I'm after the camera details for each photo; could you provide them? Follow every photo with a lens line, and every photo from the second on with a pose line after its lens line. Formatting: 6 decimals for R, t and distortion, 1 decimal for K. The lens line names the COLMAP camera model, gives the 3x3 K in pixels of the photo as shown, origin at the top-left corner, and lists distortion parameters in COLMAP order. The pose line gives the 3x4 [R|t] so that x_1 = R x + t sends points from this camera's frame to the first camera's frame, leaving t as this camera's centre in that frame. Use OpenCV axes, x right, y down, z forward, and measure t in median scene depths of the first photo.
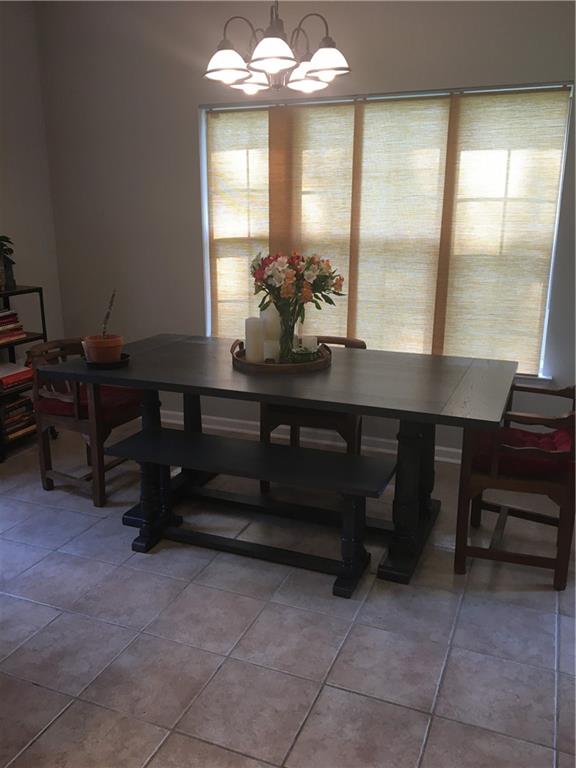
lens RADIAL K [[648.3, 0, 287.5], [0, 648.3, 380.2], [0, 0, 1]] dist [0.059462, -0.061227]
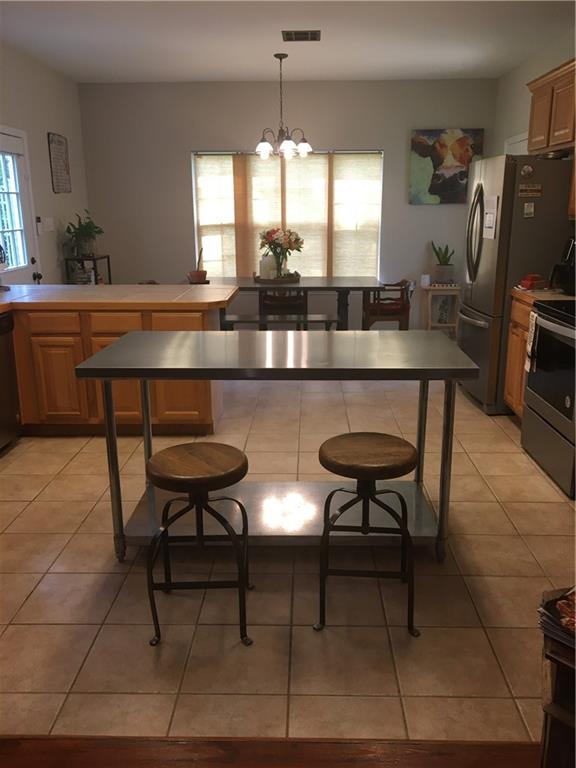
lens RADIAL K [[648.3, 0, 287.8], [0, 648.3, 387.2], [0, 0, 1]] dist [0.059462, -0.061227]
pose [[0.935183, -0.098789, 0.340109, -0.606819], [0.094032, 0.995102, 0.030485, 0.213161], [-0.341455, 0.003472, 0.939892, -0.840330]]
